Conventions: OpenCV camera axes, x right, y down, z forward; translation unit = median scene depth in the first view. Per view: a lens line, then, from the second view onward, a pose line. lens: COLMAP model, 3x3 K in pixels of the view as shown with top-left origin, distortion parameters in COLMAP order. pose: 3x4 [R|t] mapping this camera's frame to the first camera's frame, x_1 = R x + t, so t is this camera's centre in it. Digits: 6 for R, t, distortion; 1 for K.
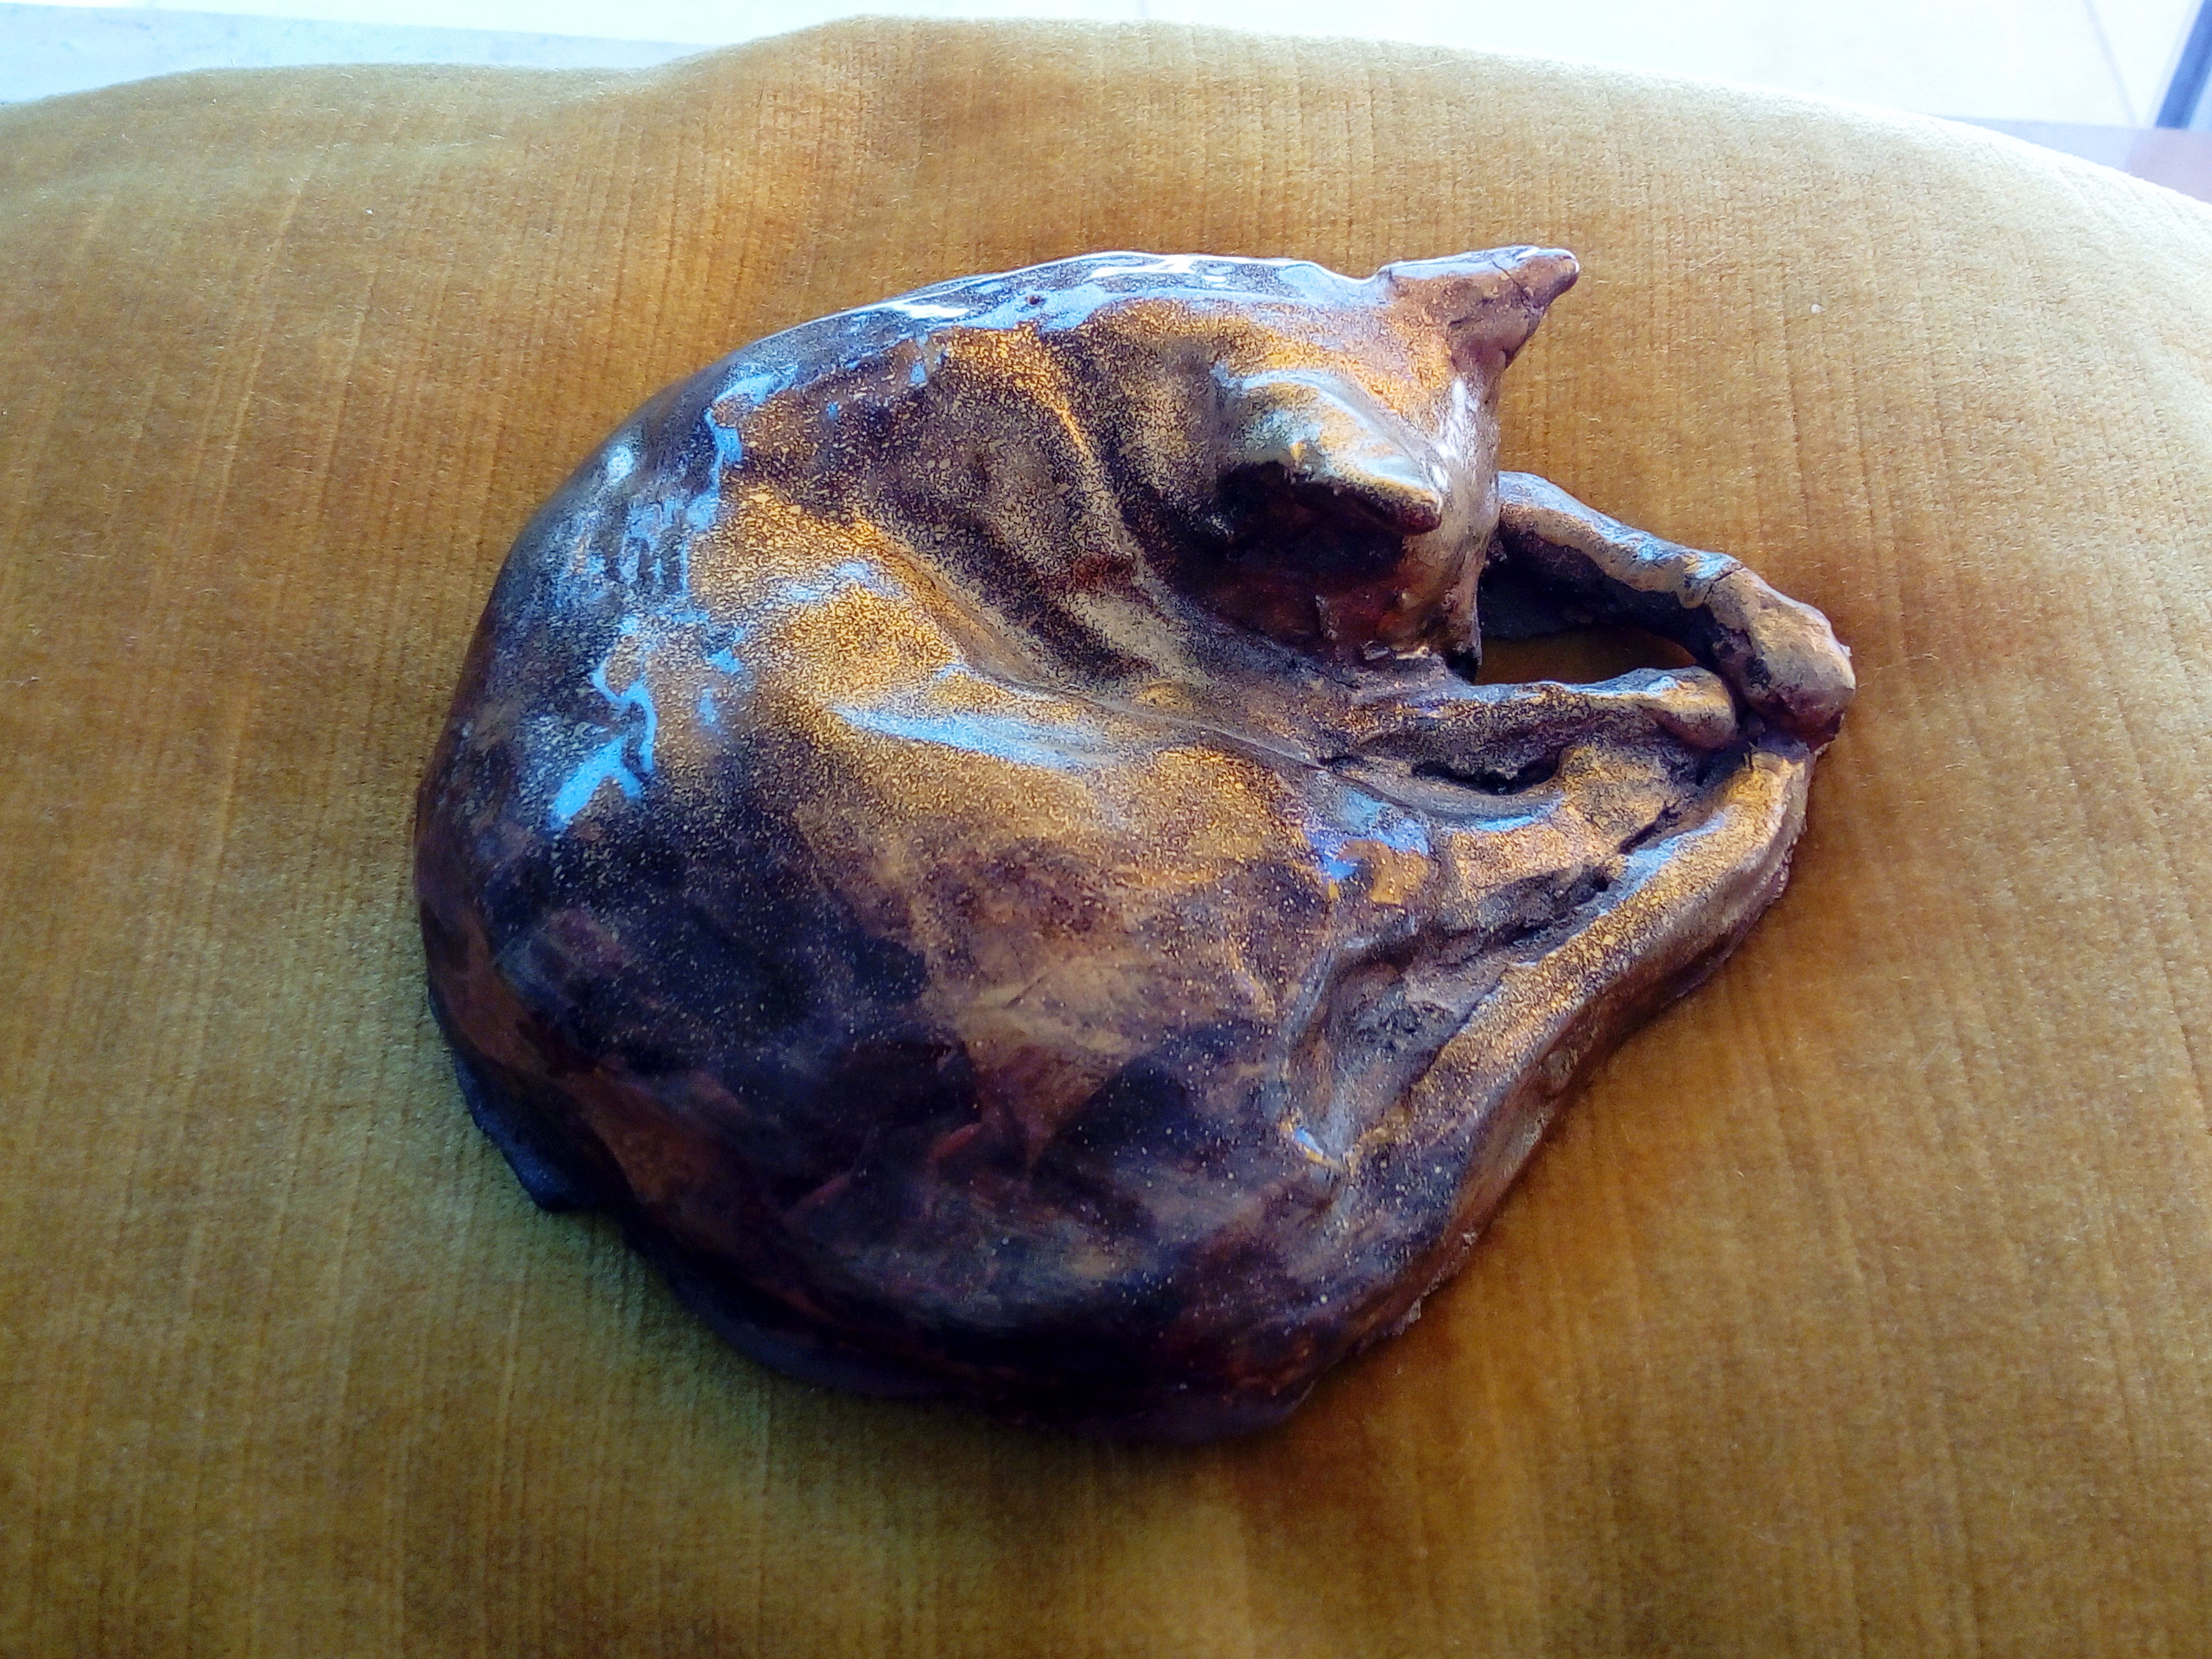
lens RADIAL K [[2696.1, 0, 1102.7], [0, 2696.1, 815.3], [0, 0, 1]] dist [0.139838, 0.000000]
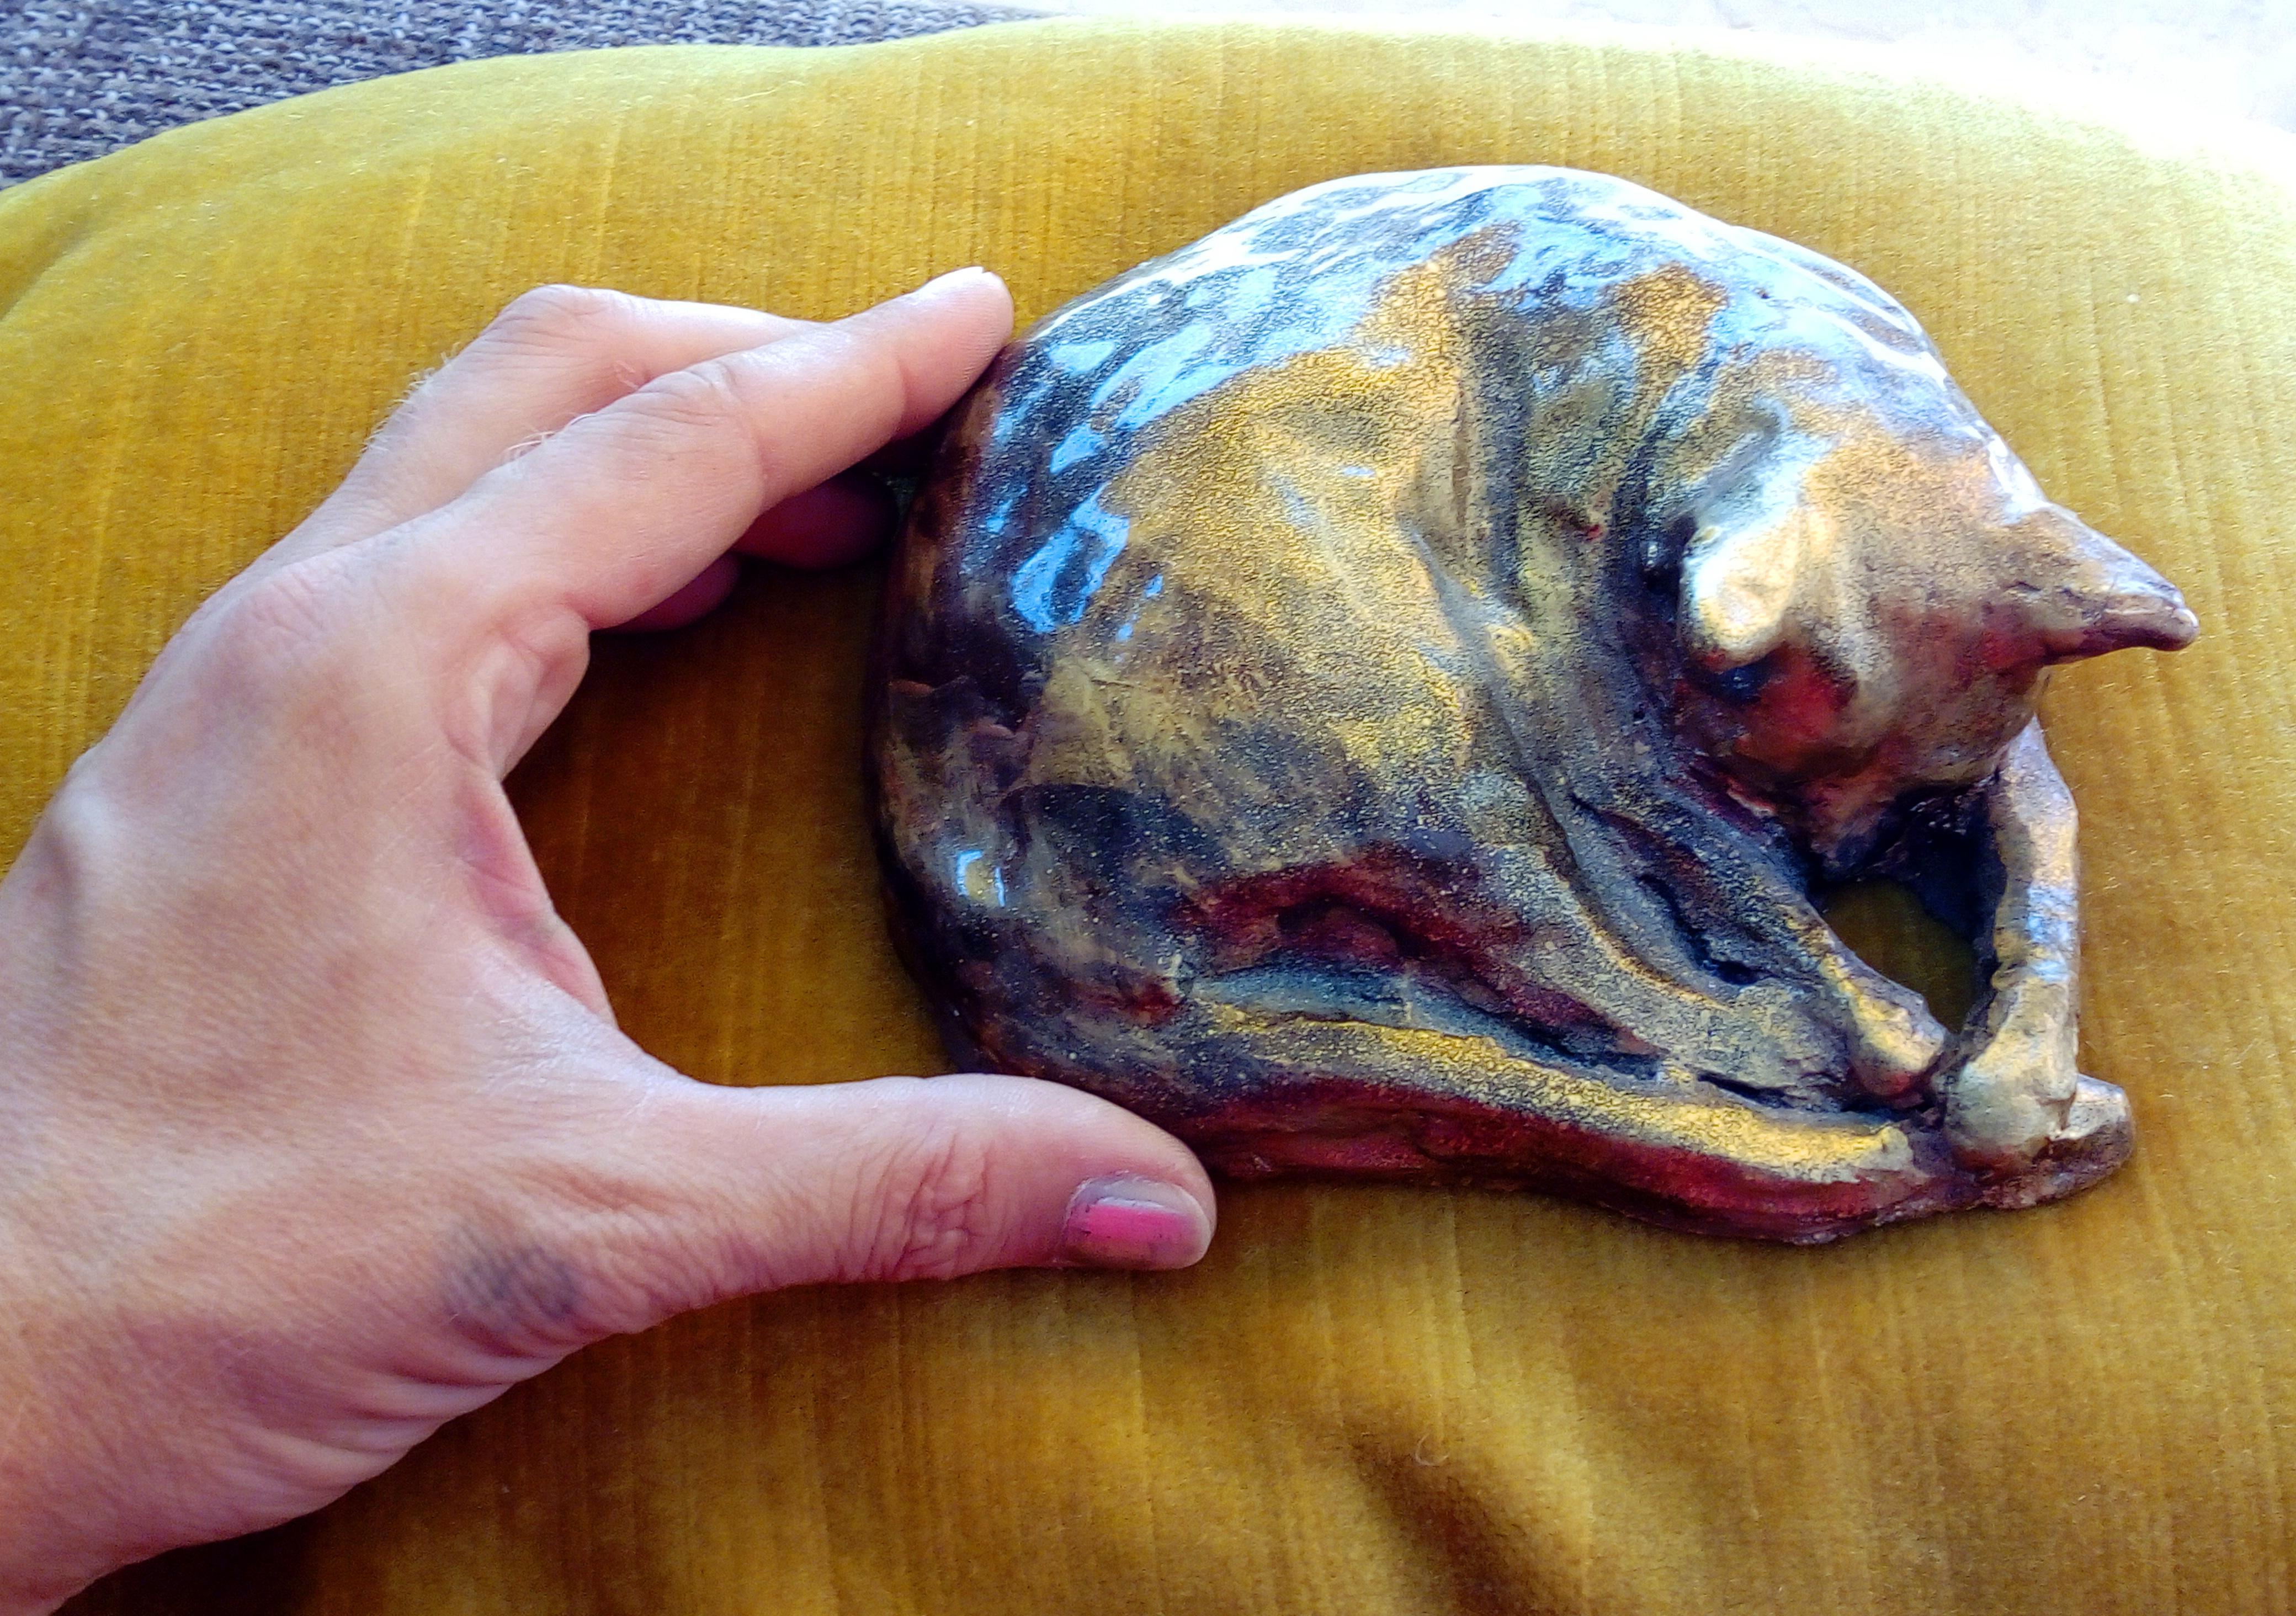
lens RADIAL K [[2846.7, 0, 1153.2], [0, 2846.7, 819.1], [0, 0, 1]] dist [0.199967, 0.000000]
pose [[0.522907, 0.698282, -0.488846, 0.536206], [-0.657071, 0.695535, 0.290671, -0.225371], [0.542980, 0.169213, 0.822521, 0.025413]]
